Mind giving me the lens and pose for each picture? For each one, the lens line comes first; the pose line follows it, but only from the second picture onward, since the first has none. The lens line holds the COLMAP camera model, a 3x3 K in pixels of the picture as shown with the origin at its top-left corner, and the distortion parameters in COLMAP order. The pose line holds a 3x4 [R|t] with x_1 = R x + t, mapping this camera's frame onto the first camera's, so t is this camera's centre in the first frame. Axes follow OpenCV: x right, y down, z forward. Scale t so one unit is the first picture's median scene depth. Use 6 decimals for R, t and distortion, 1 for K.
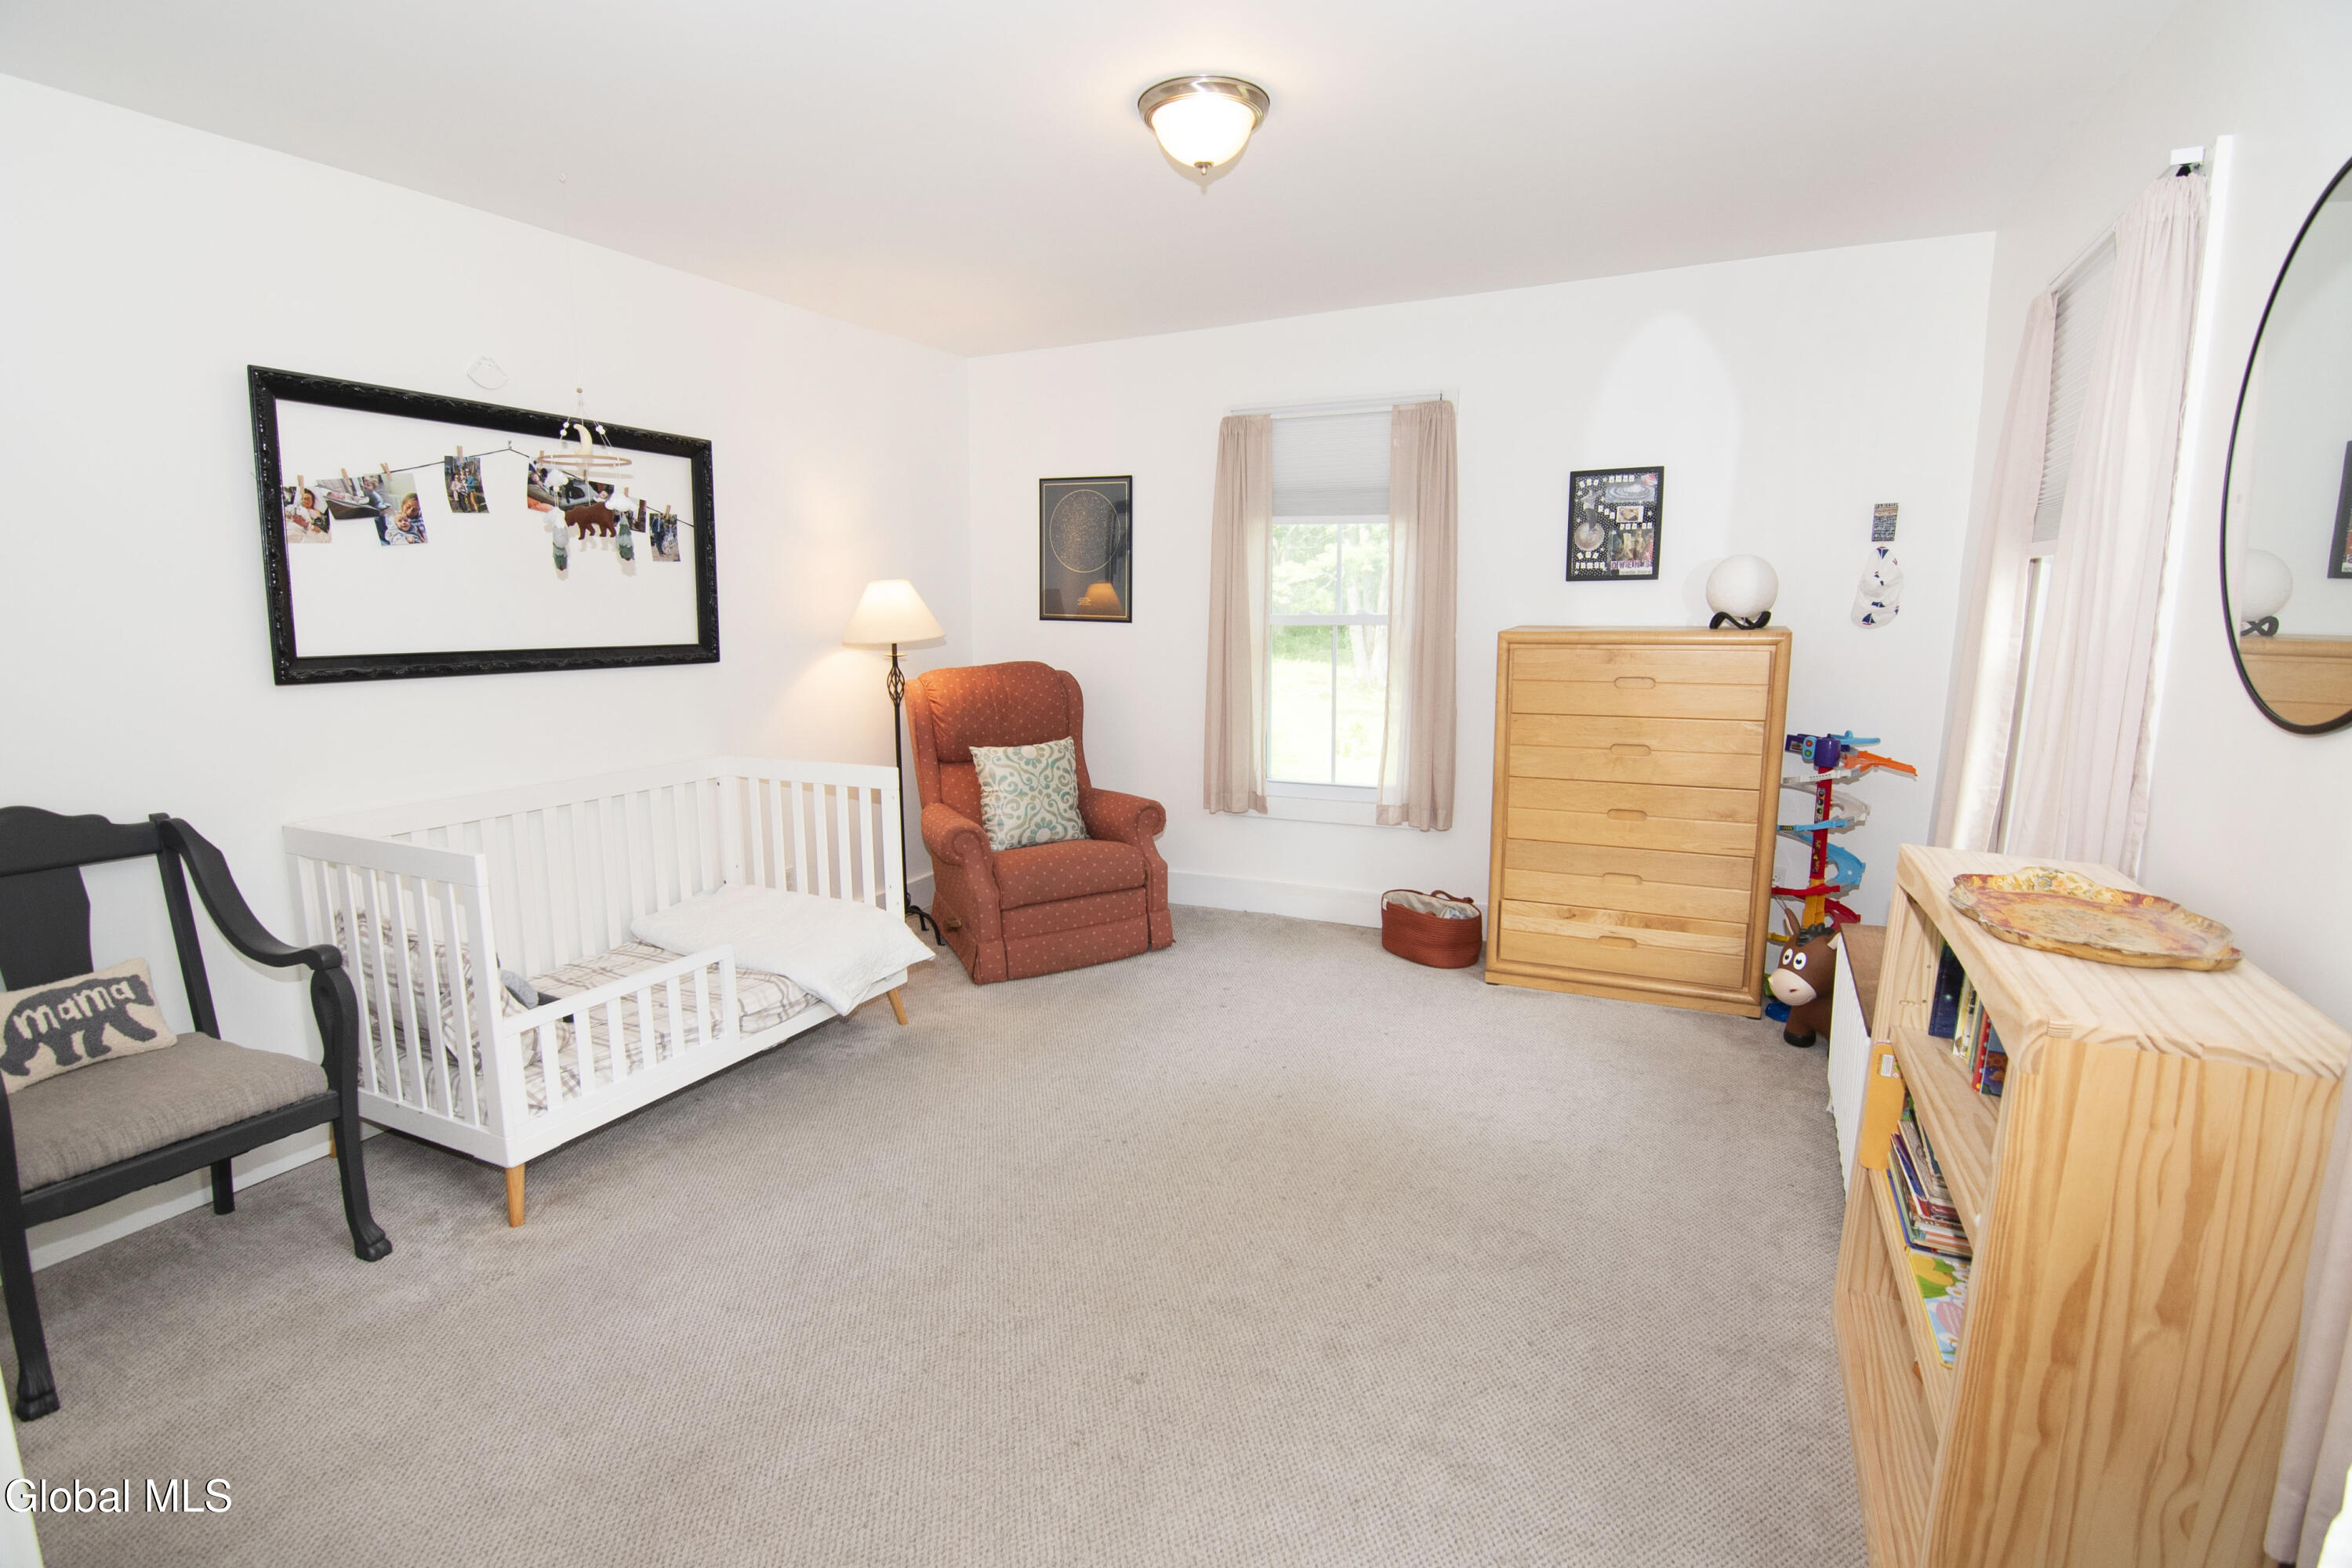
lens RADIAL K [[1129.9, 0, 1189.5], [0, 1129.9, 772.9], [0, 0, 1]] dist [-0.017080, -0.004709]
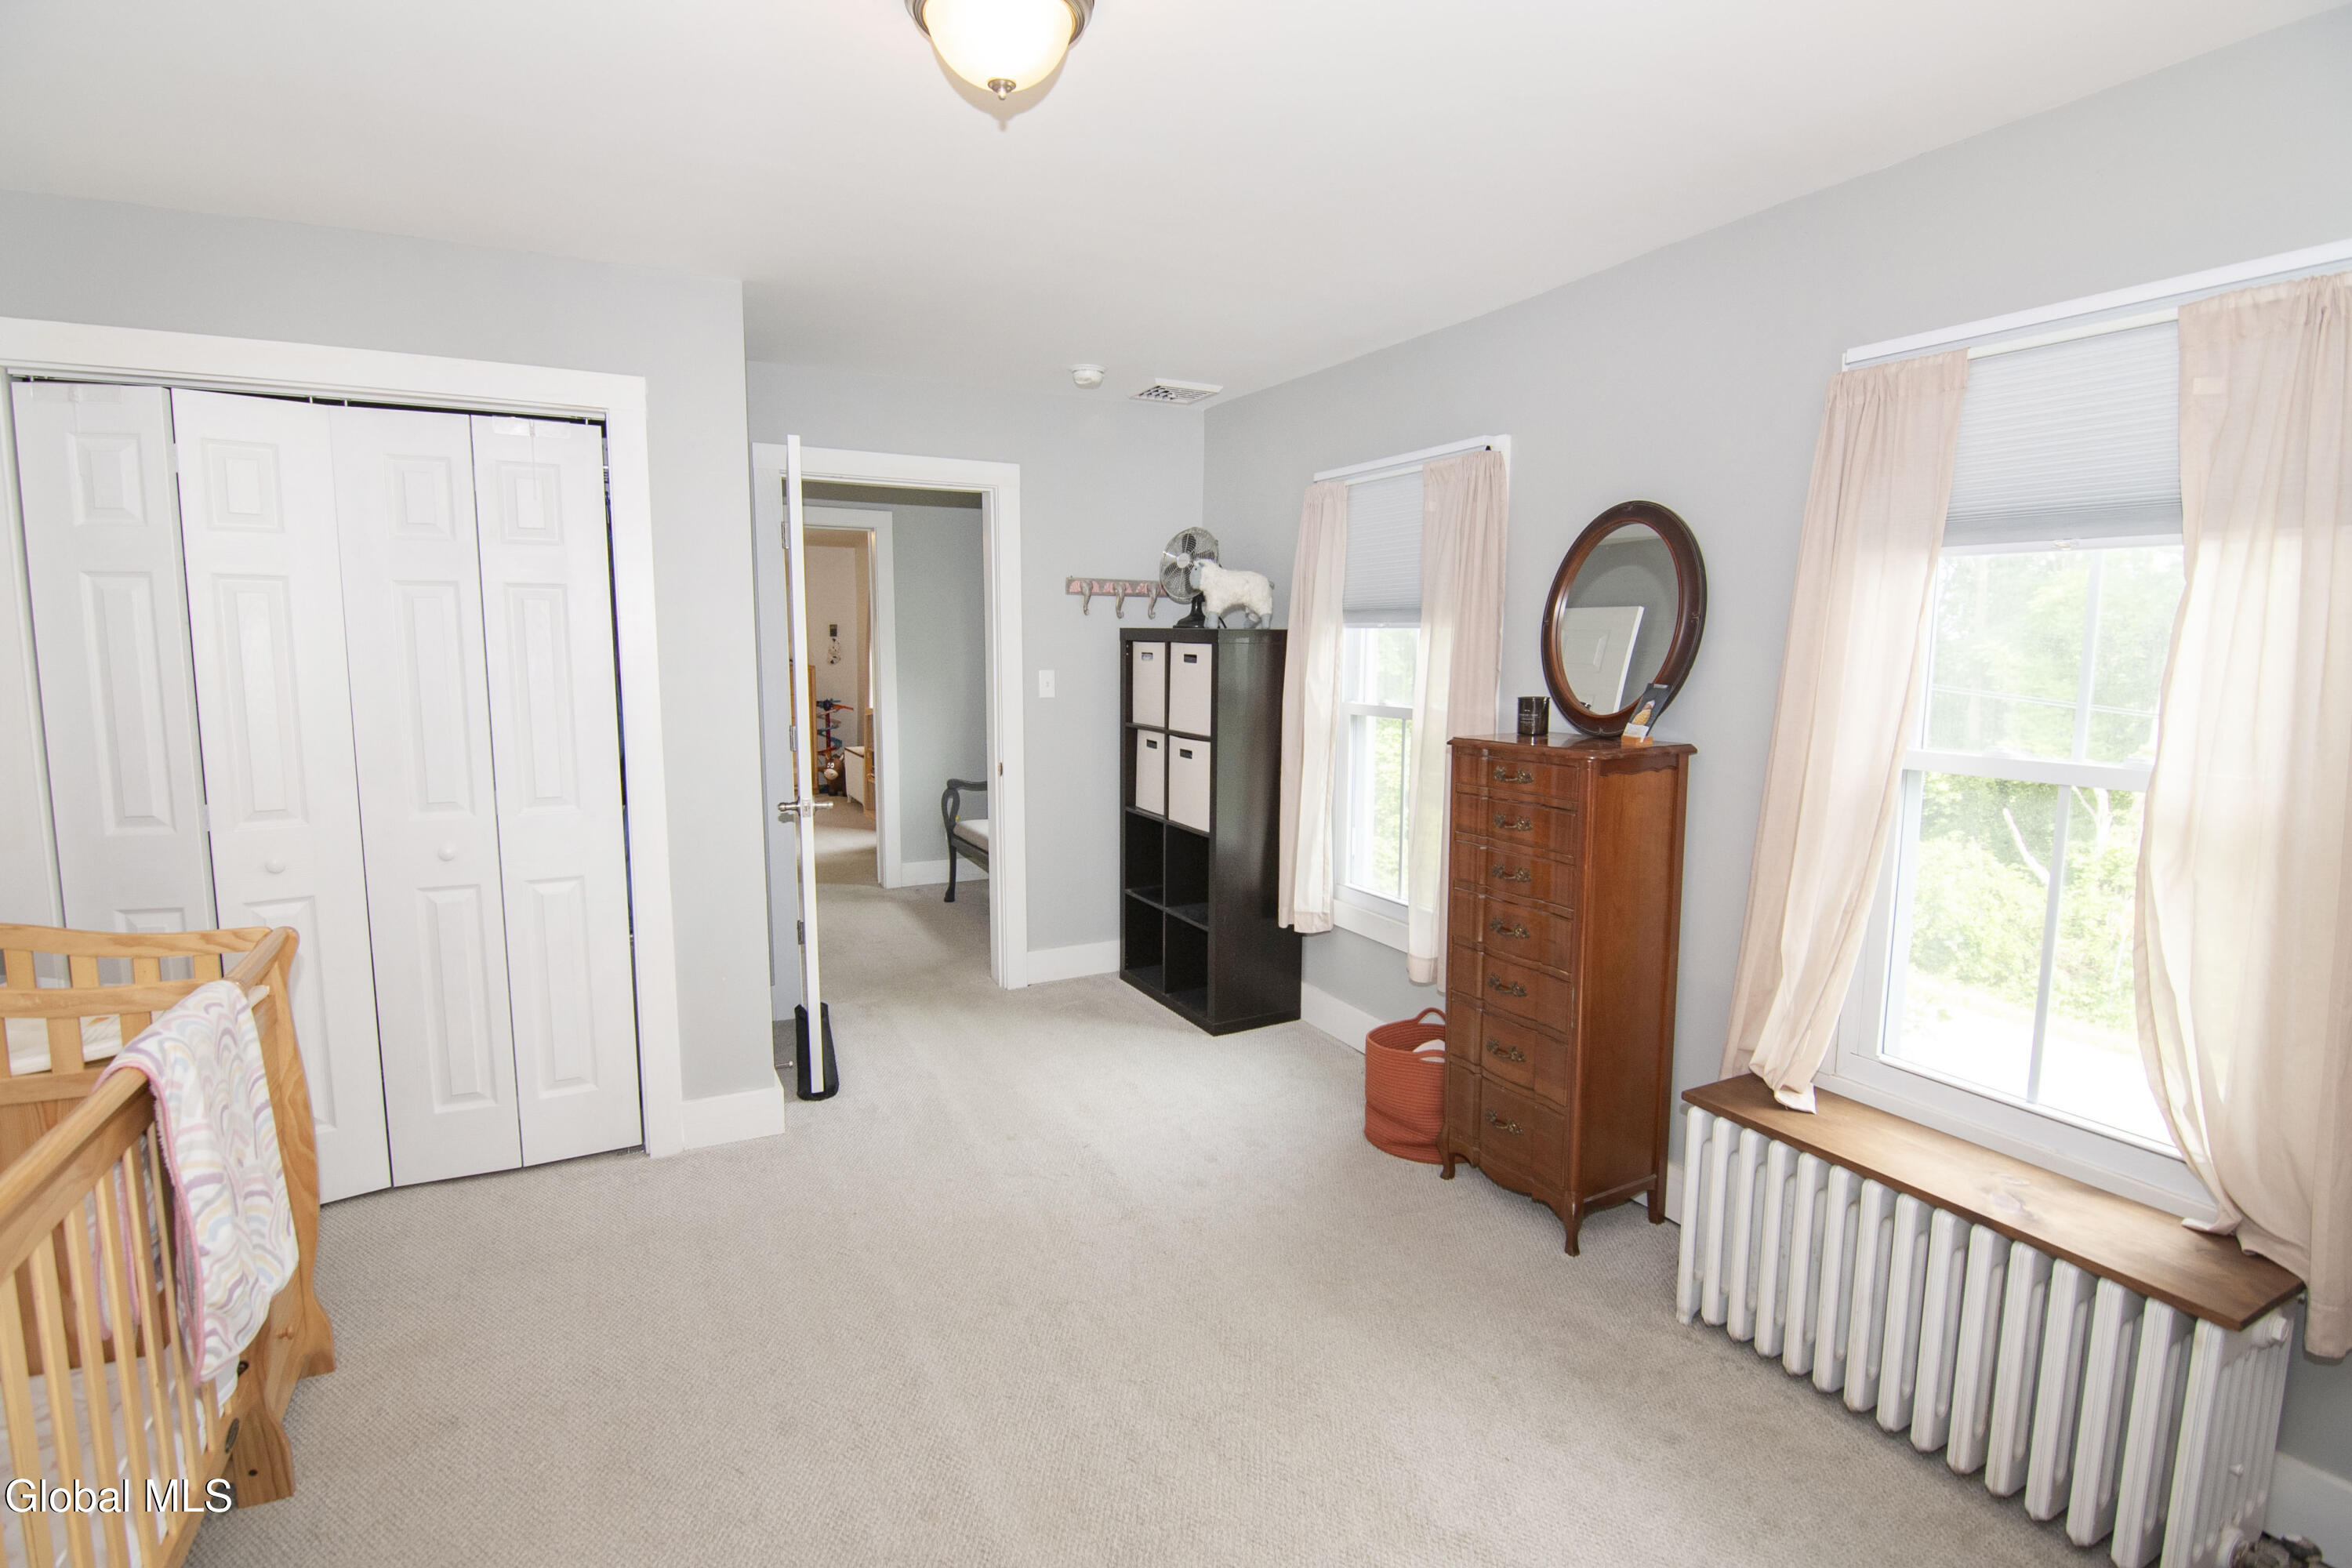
lens RADIAL K [[1129.9, 0, 1177.0], [0, 1129.9, 775.4], [0, 0, 1]] dist [-0.017080, -0.004709]
pose [[0.606619, -0.086722, 0.790248, -1.072804], [0.121391, 0.992480, 0.015732, 0.198051], [-0.785670, 0.086386, 0.612585, -1.335072]]
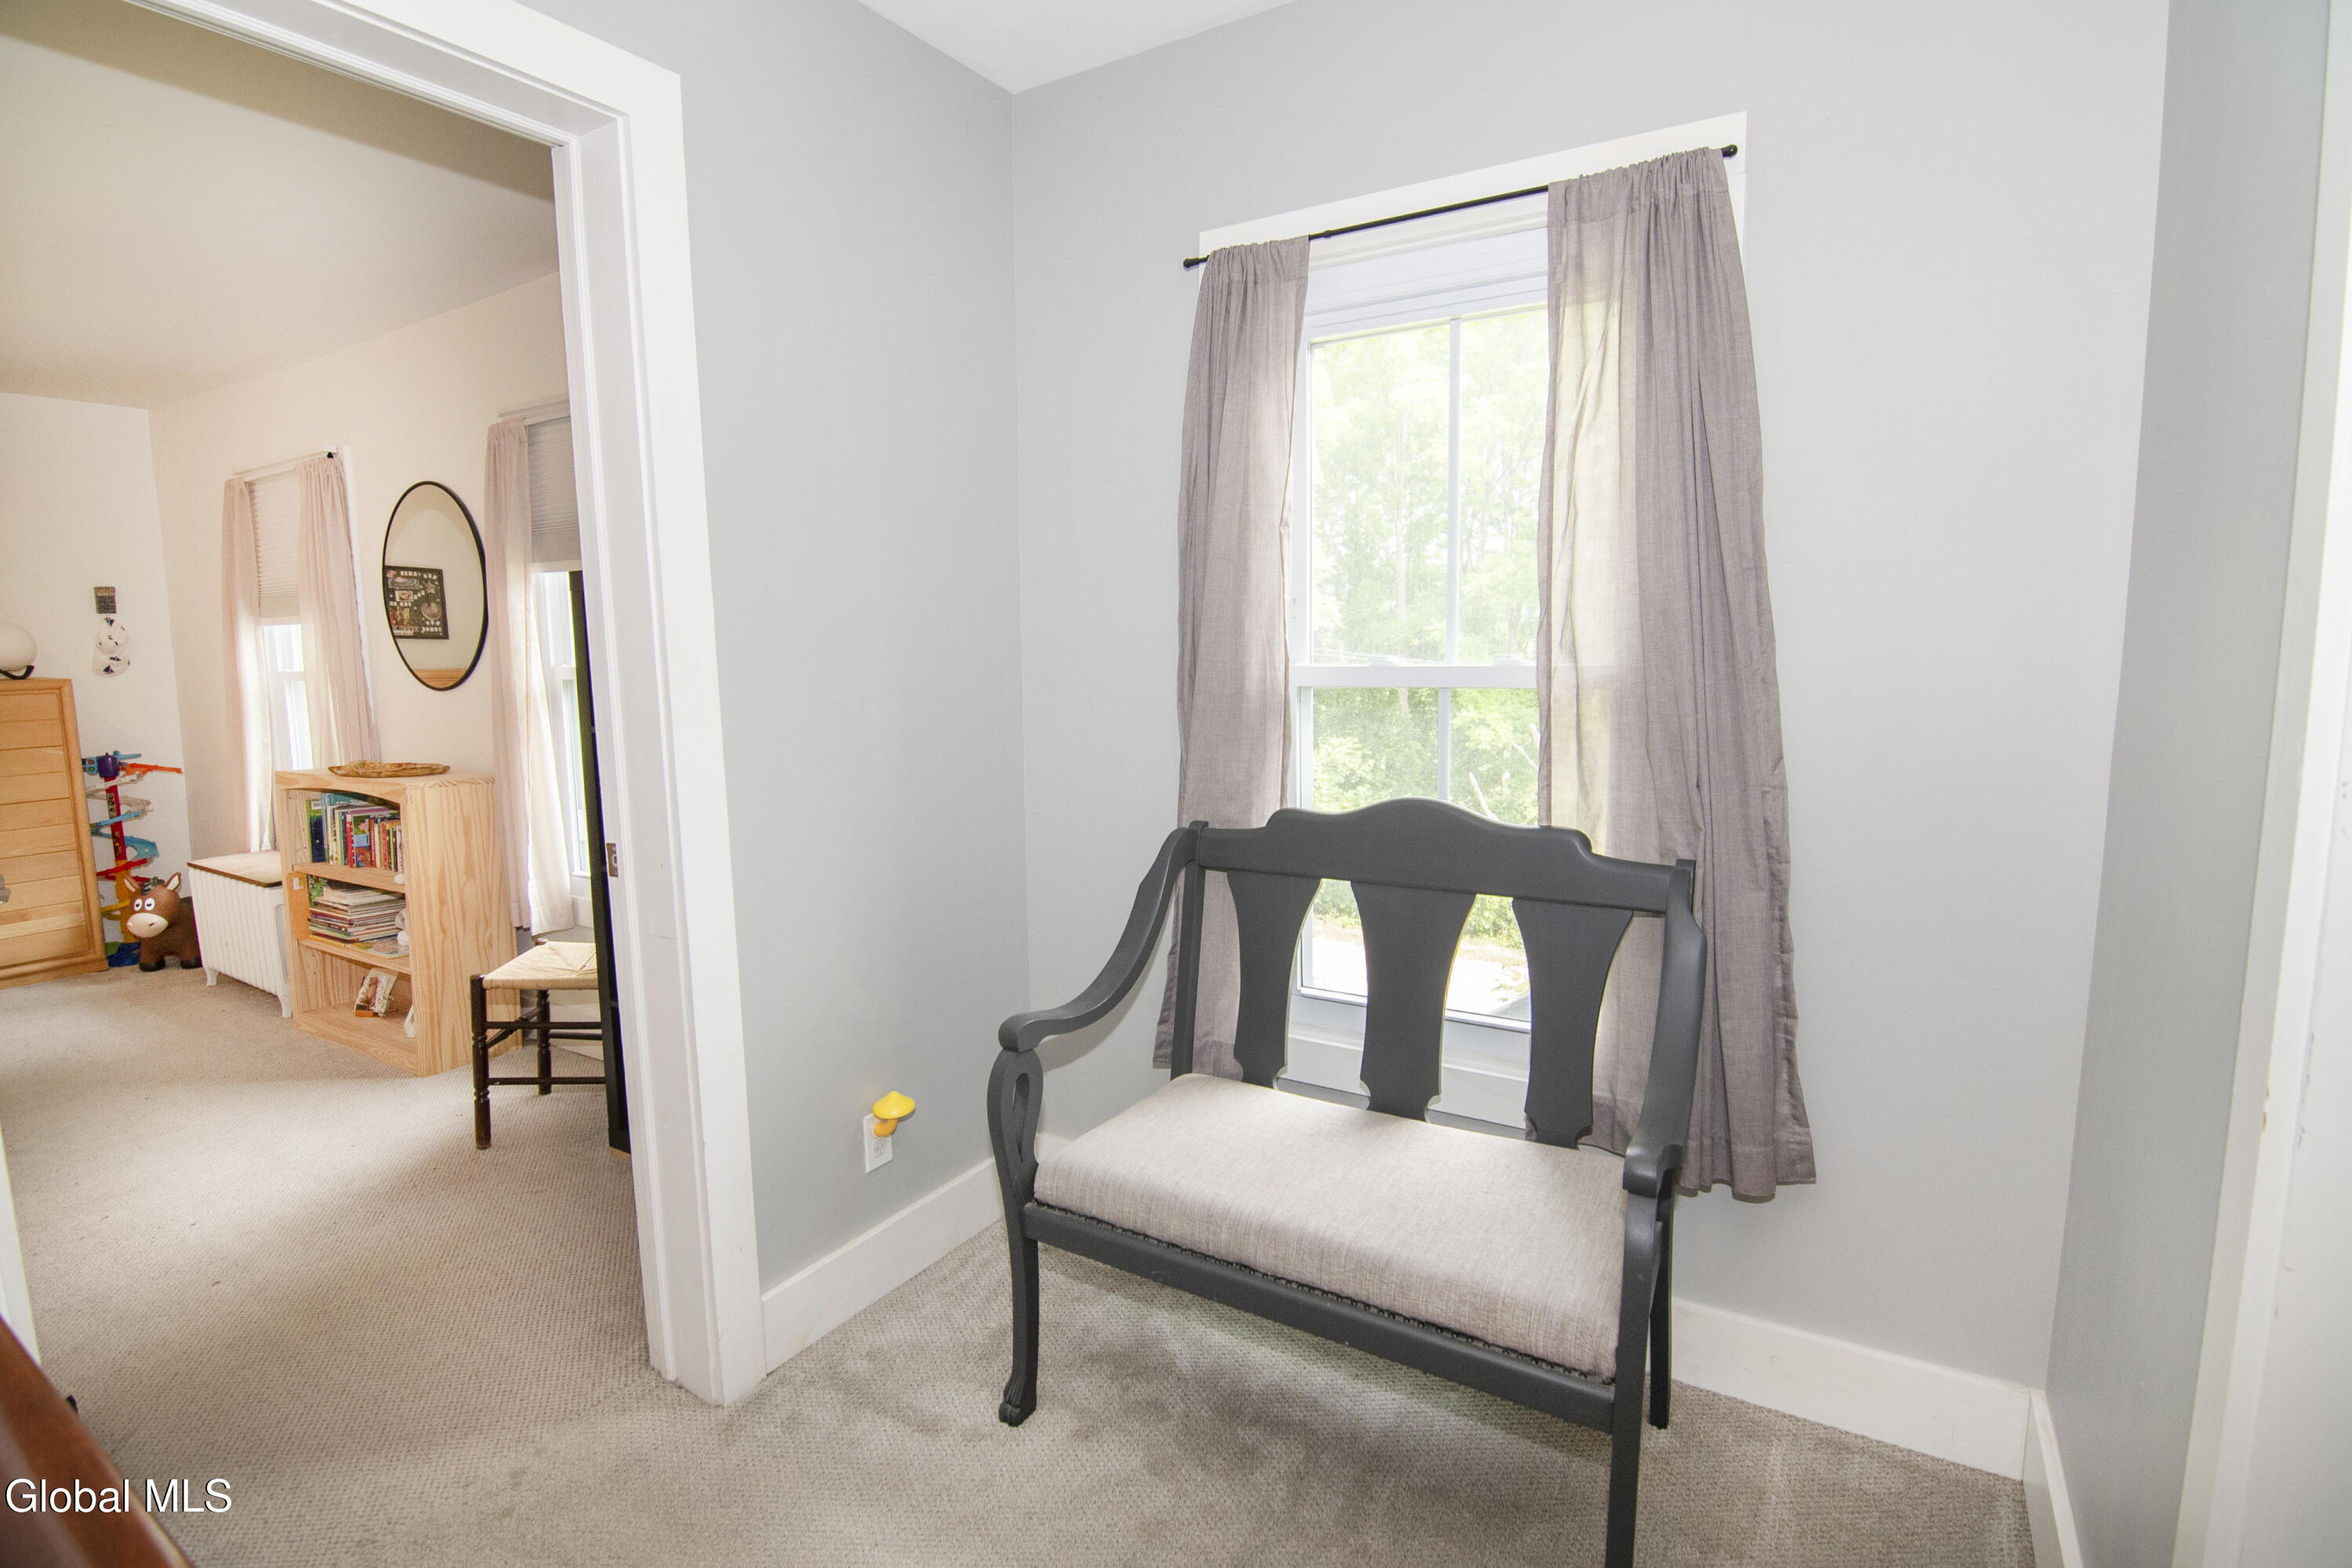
lens RADIAL K [[1129.9, 0, 1180.1], [0, 1129.9, 781.2], [0, 0, 1]] dist [-0.017080, -0.004709]
pose [[0.100007, -0.124738, 0.987137, -0.521025], [0.171828, 0.979370, 0.106349, 0.065717], [-0.980038, 0.158982, 0.119377, -0.359360]]
